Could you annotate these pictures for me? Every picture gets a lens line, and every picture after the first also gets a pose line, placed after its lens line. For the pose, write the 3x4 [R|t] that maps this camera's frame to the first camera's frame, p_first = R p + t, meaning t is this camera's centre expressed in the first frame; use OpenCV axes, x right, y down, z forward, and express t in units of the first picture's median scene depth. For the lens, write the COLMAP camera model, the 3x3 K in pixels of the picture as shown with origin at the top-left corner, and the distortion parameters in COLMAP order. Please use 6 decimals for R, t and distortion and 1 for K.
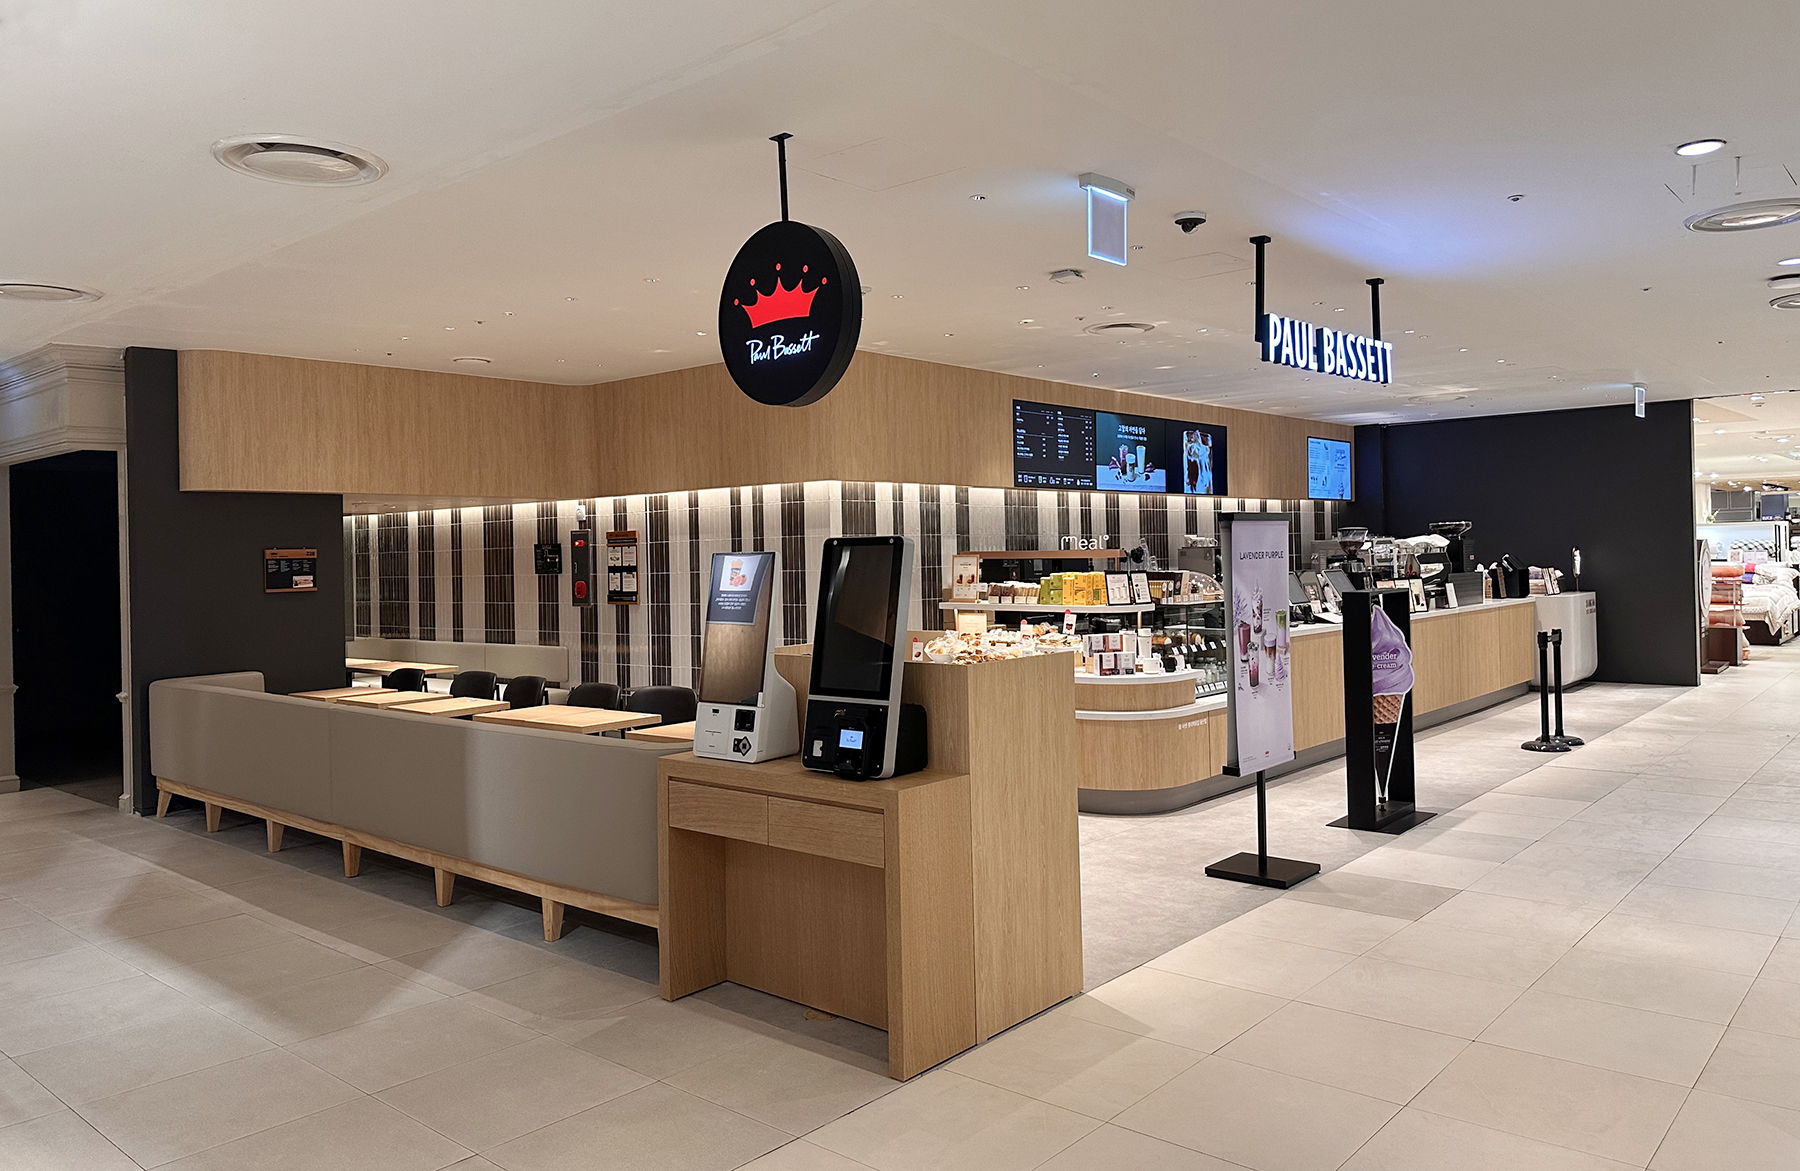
lens RADIAL K [[1250.3, 0, 900.0], [0, 1250.3, 553.6], [0, 0, 1]] dist [0.156674, 0.000021]
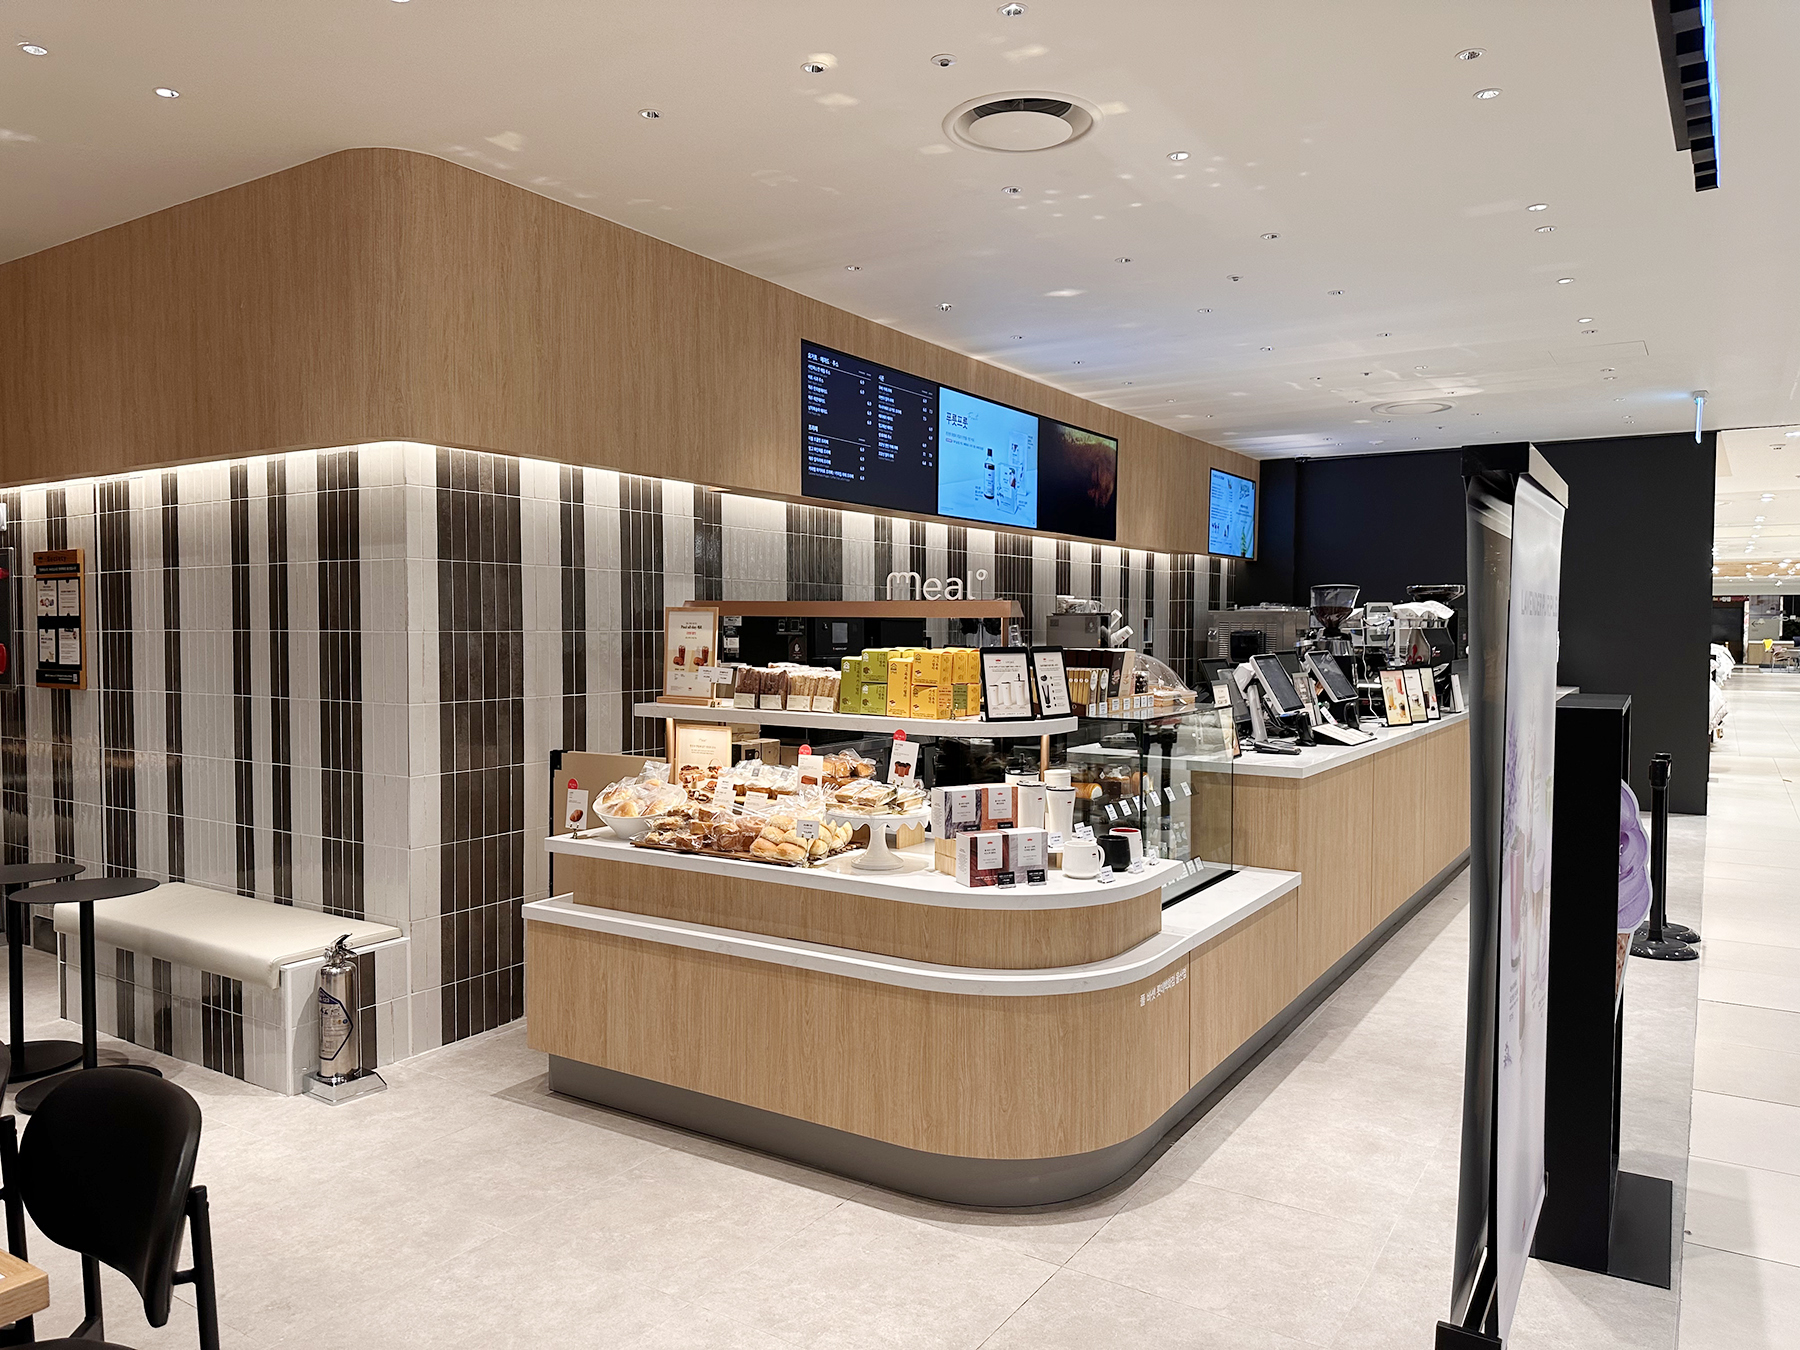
lens RADIAL K [[1254.4, 0, 895.0], [0, 1254.4, 674.4], [0, 0, 1]] dist [0.081023, -0.098201]
pose [[0.988638, 0.018215, 0.149211, 0.055808], [-0.023937, 0.999042, 0.036638, 0.007176], [-0.148400, -0.039794, 0.988126, 0.480309]]
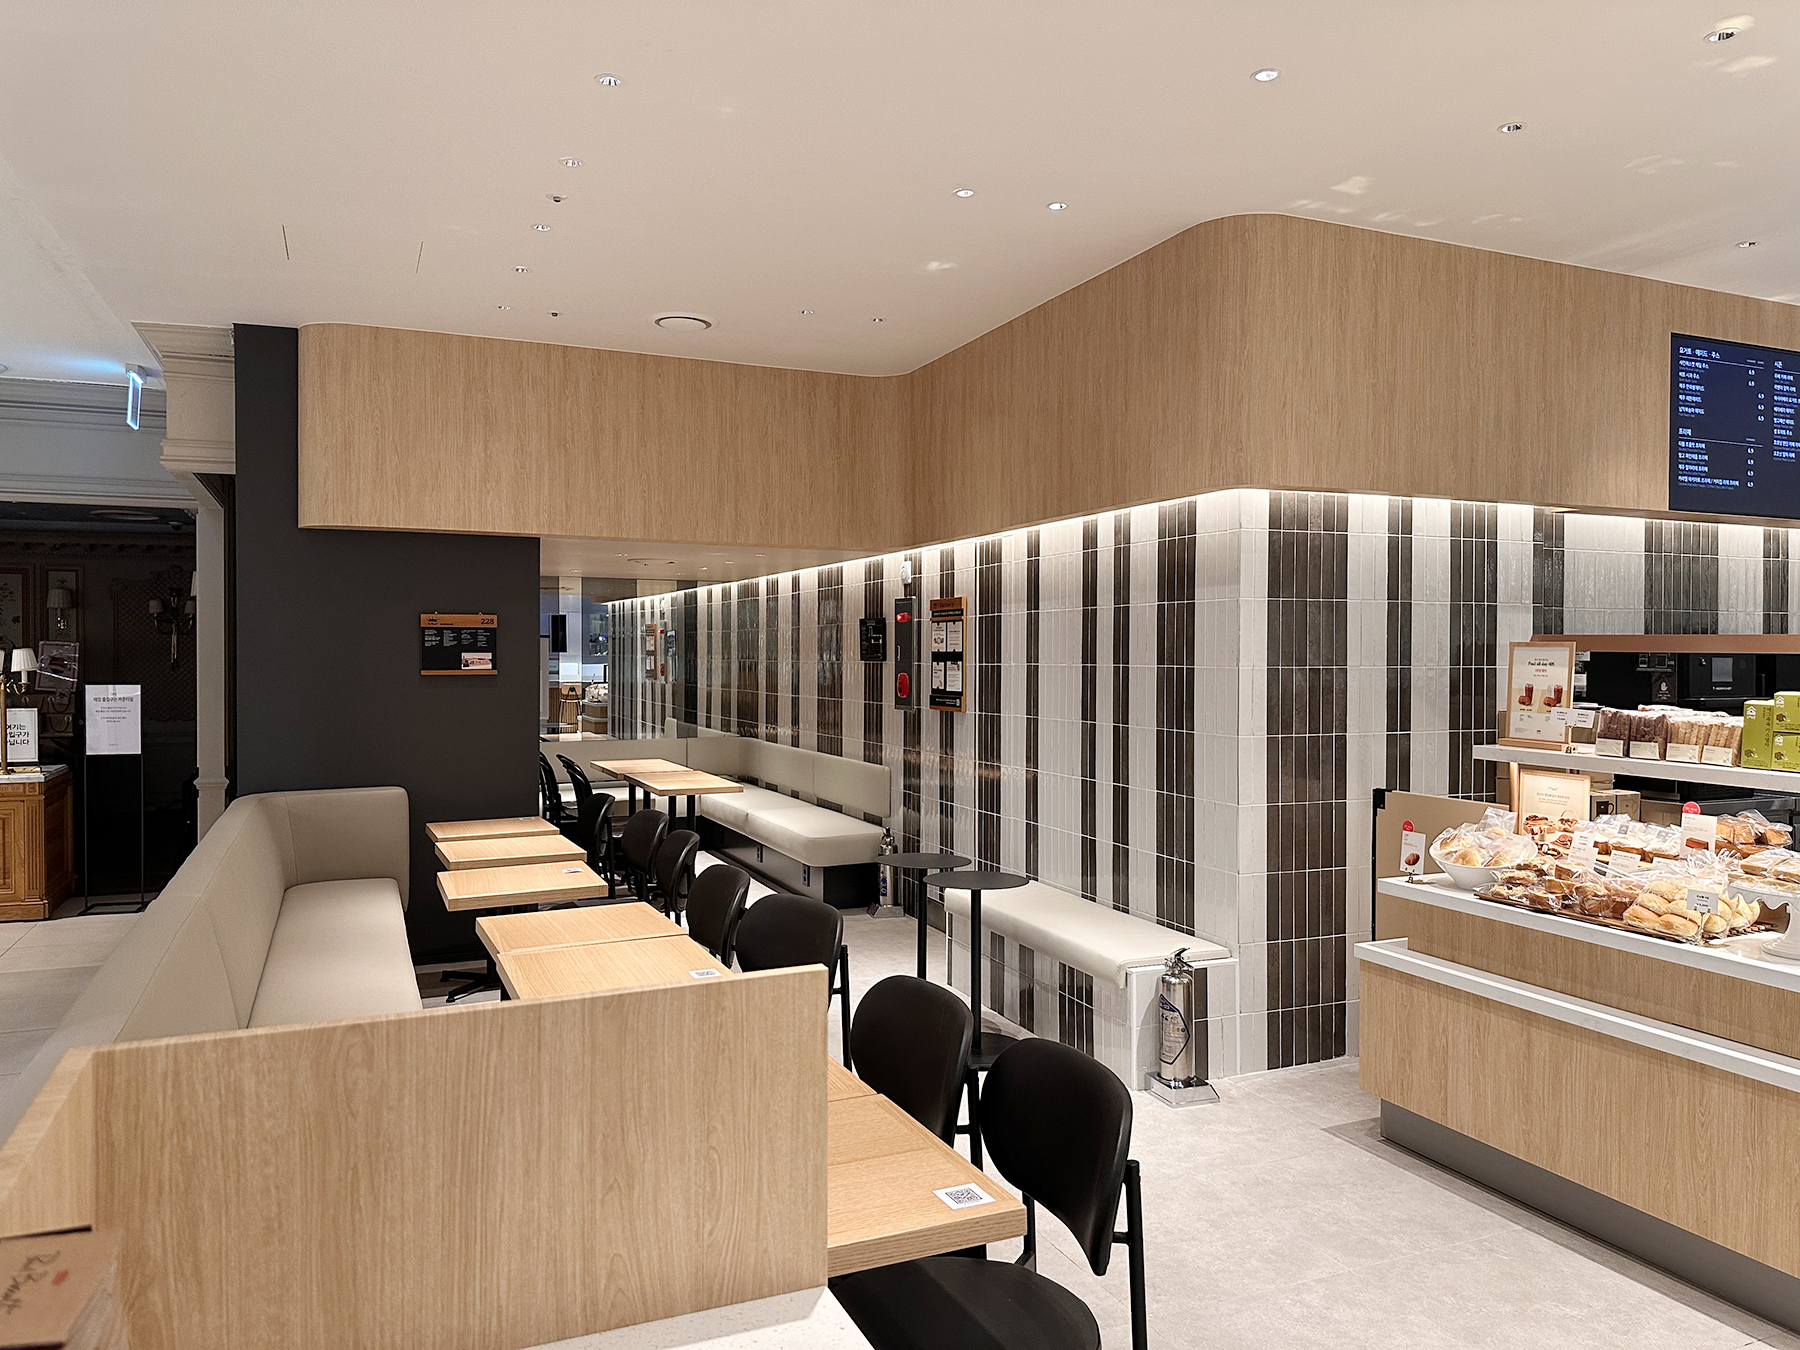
lens RADIAL K [[1254.4, 0, 895.0], [0, 1254.4, 674.4], [0, 0, 1]] dist [0.081023, -0.098201]
pose [[0.903471, 0.031992, -0.427454, 0.036727], [-0.021936, 0.999355, 0.028430, 0.004430], [0.428088, -0.016309, 0.903590, 0.468032]]
